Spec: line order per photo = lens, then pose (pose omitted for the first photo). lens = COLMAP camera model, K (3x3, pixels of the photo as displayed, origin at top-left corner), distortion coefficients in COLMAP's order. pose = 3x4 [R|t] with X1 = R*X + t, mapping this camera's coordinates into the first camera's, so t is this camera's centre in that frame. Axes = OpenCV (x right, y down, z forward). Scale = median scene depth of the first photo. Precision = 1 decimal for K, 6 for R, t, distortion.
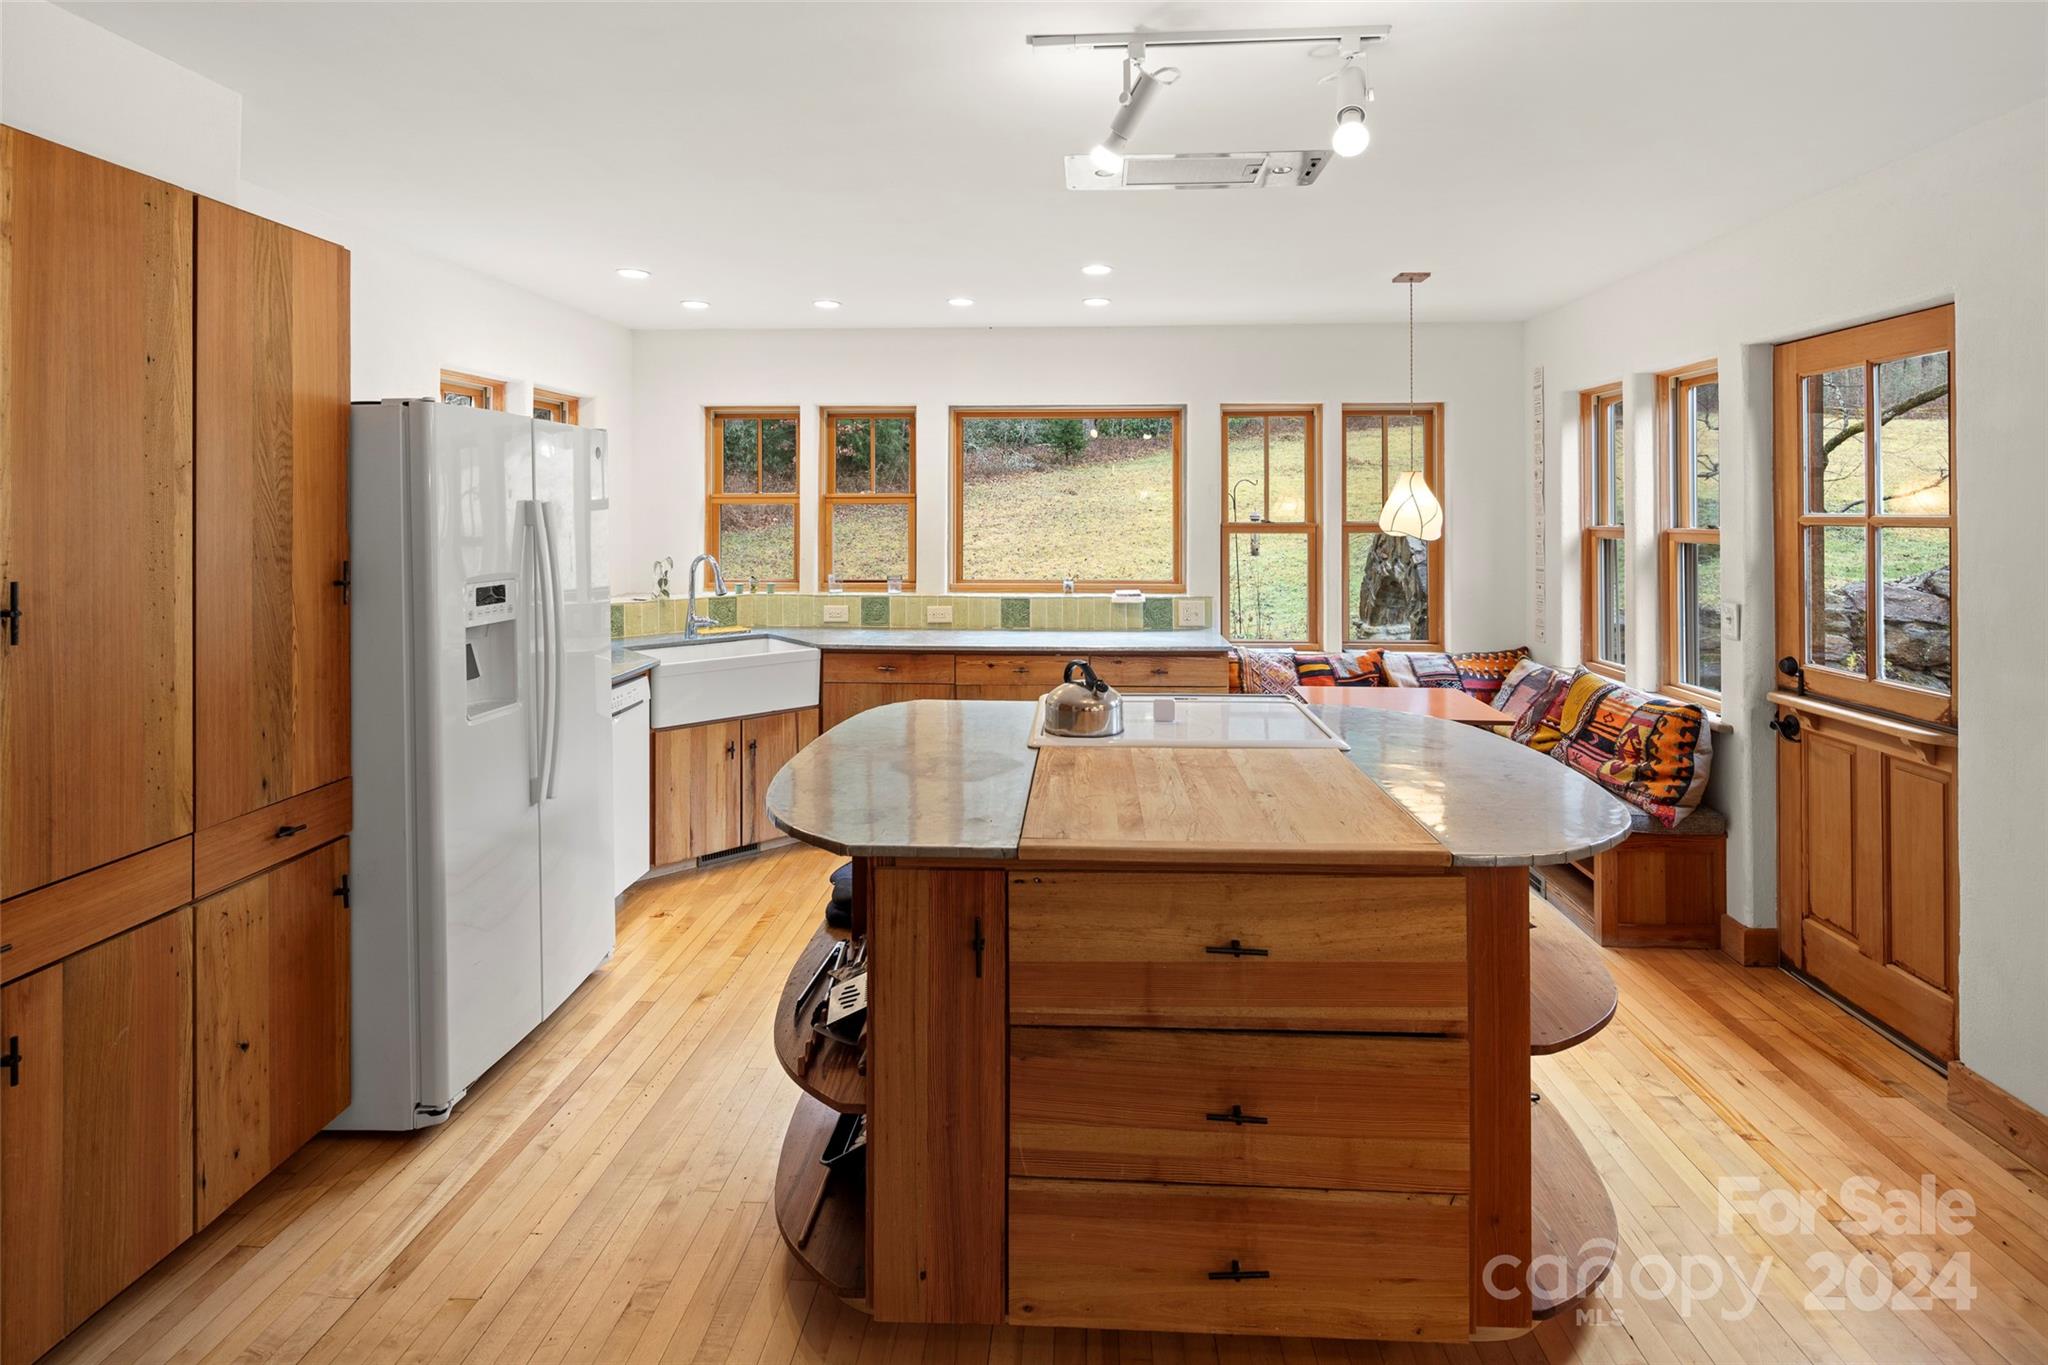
lens RADIAL K [[986.8, 0, 1030.4], [0, 986.8, 507.1], [0, 0, 1]] dist [0.000983, -0.000143]
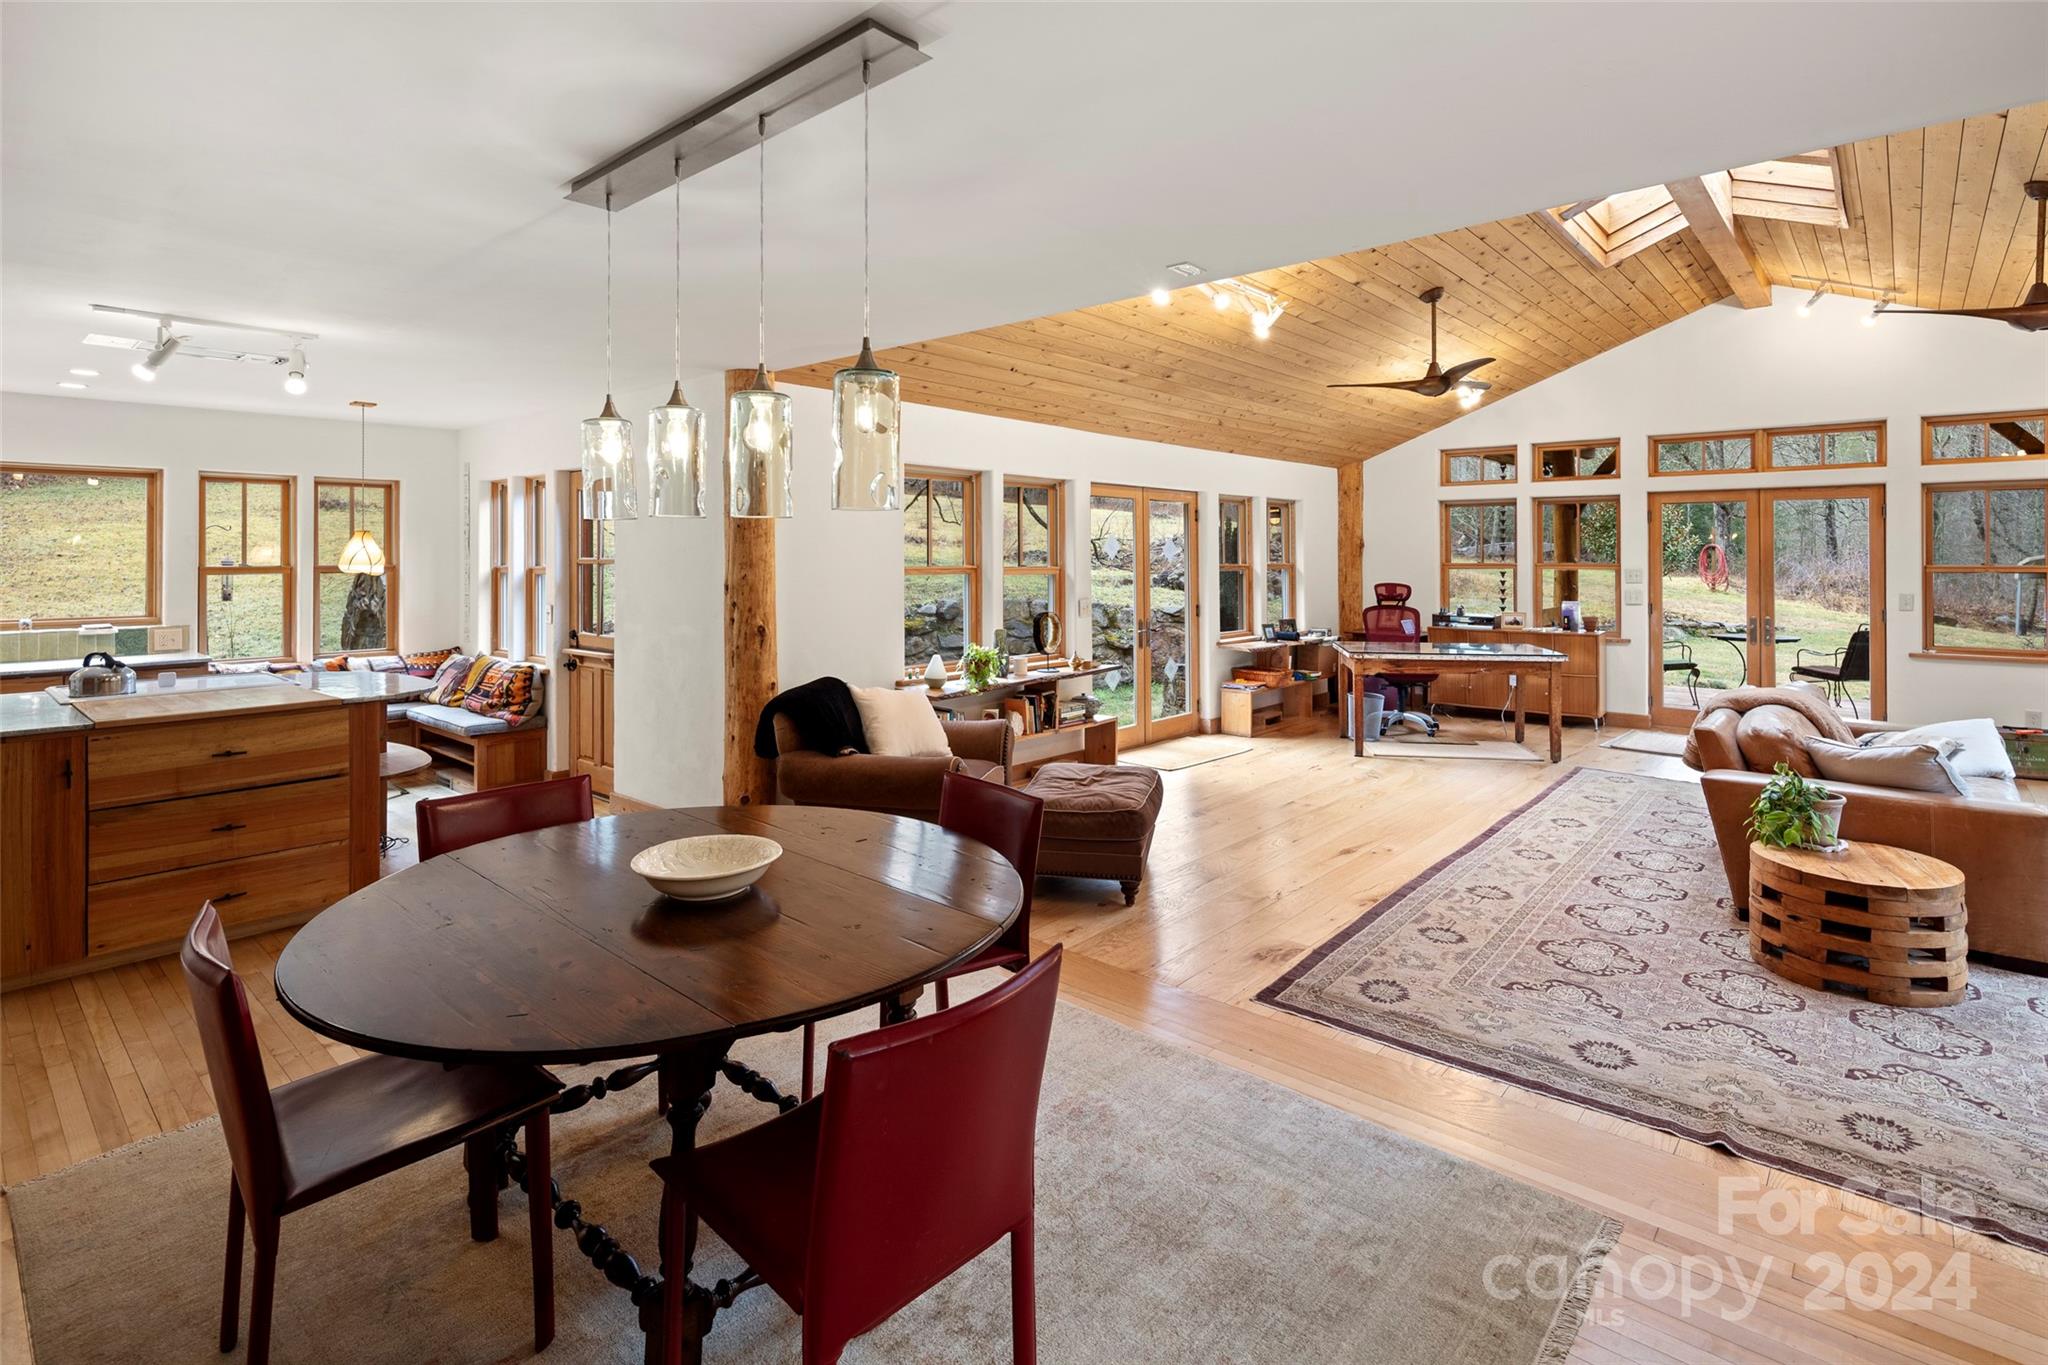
lens RADIAL K [[990.9, 0, 1035.6], [0, 990.9, 549.9], [0, 0, 1]] dist [0.015358, -0.011225]
pose [[0.614536, 0.004810, 0.788874, -0.297141], [-0.002523, 0.999988, -0.004132, -0.004332], [-0.788885, 0.000549, 0.614541, -1.204630]]
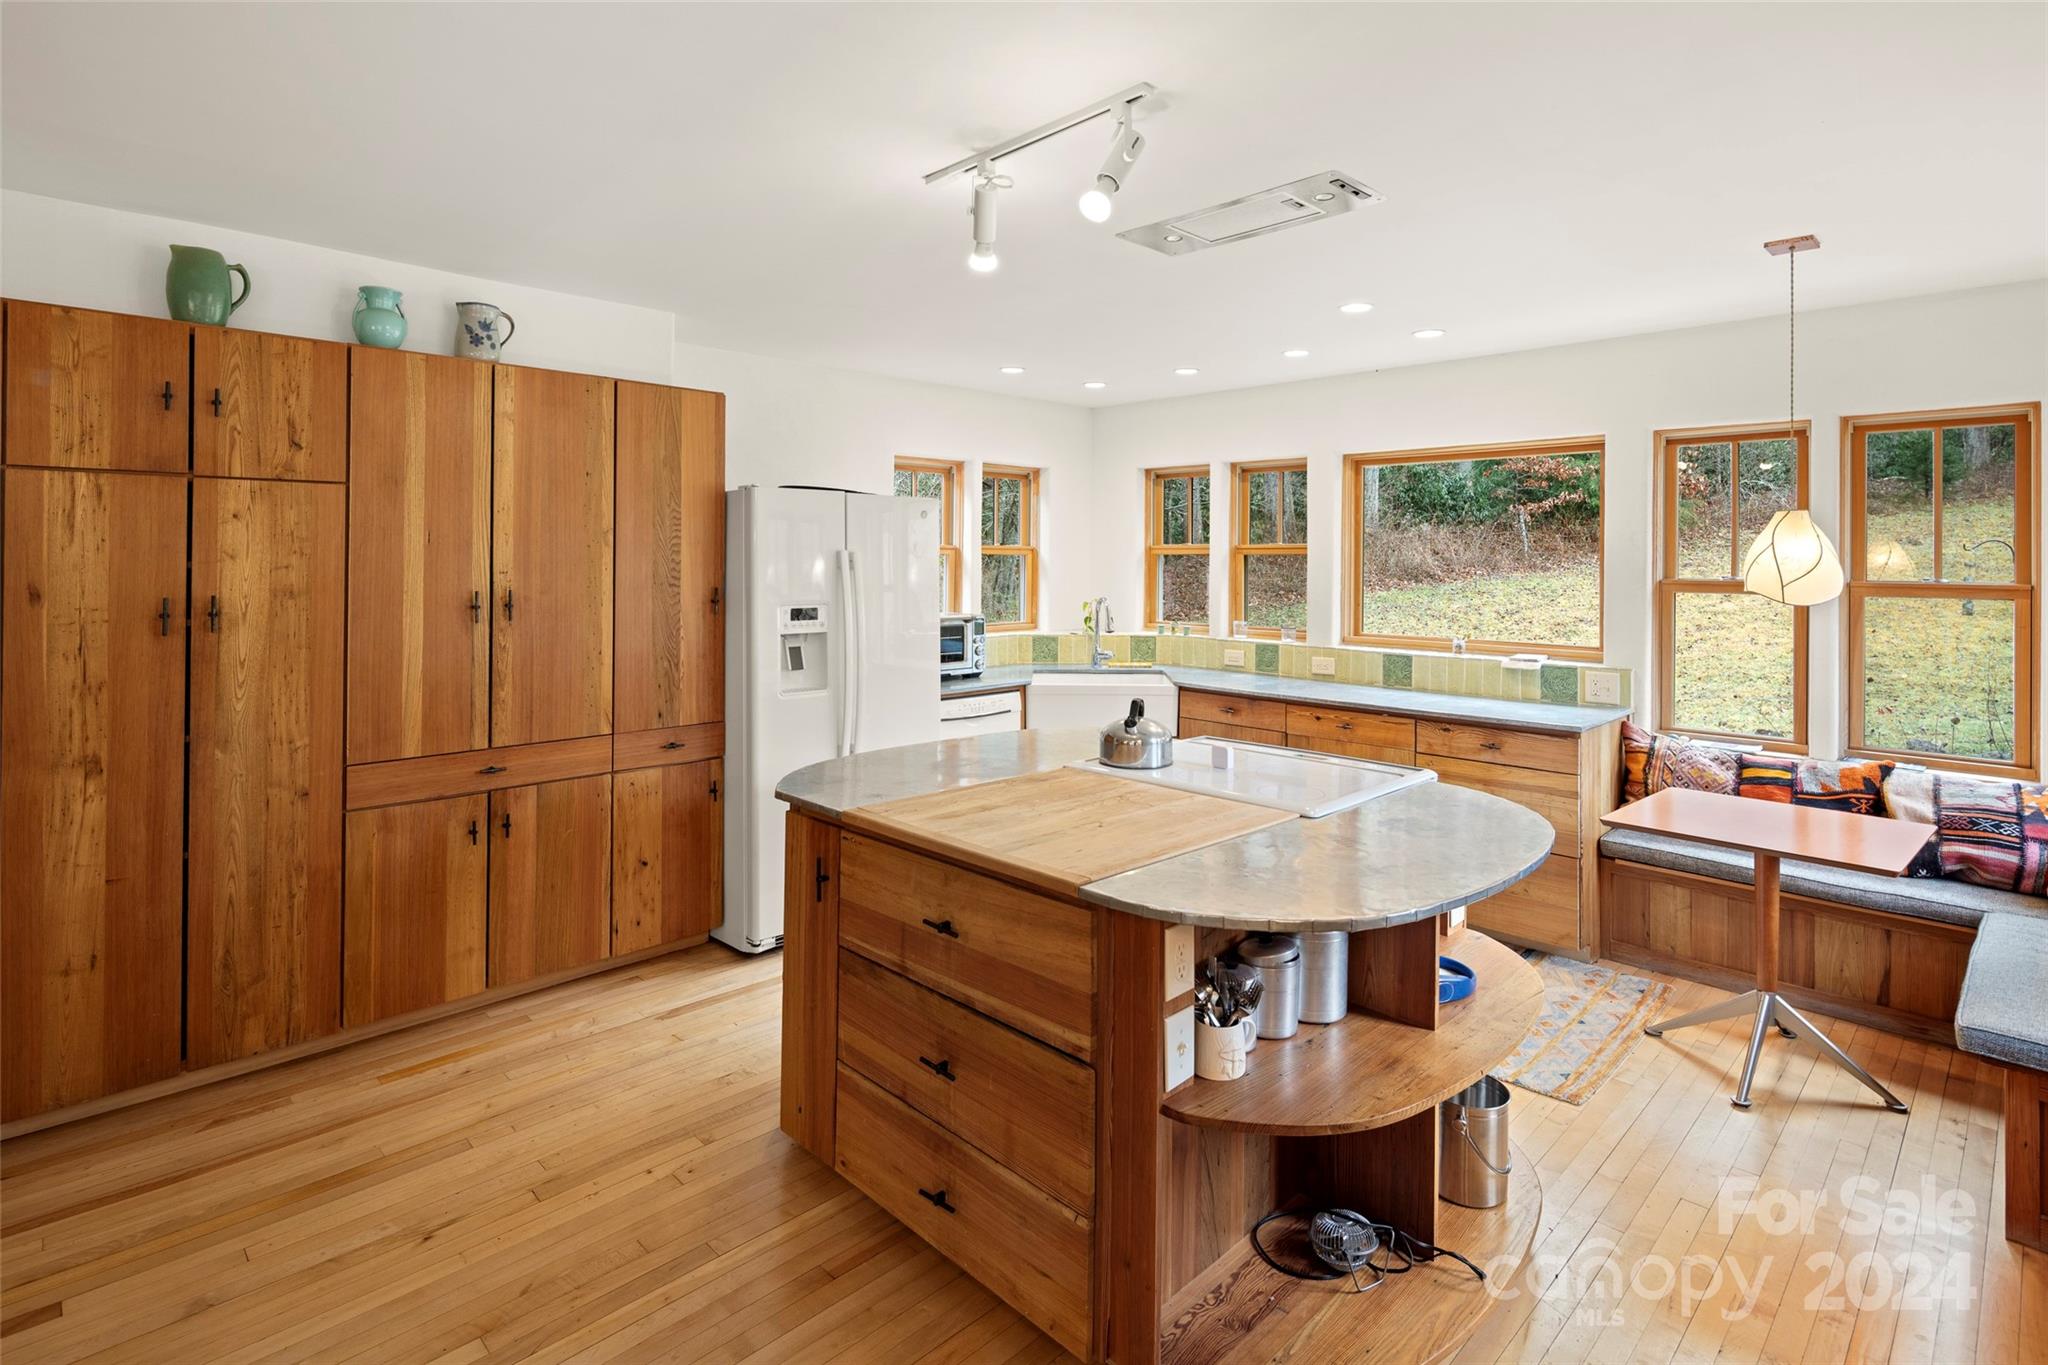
lens RADIAL K [[1001.5, 0, 1040.0], [0, 1001.5, 554.7], [0, 0, 1]] dist [0.002318, -0.000038]
pose [[0.744718, 0.002217, -0.667376, 0.726991], [-0.005139, 0.999984, -0.002413, 0.001680], [0.667359, 0.005226, 0.744717, 0.118336]]
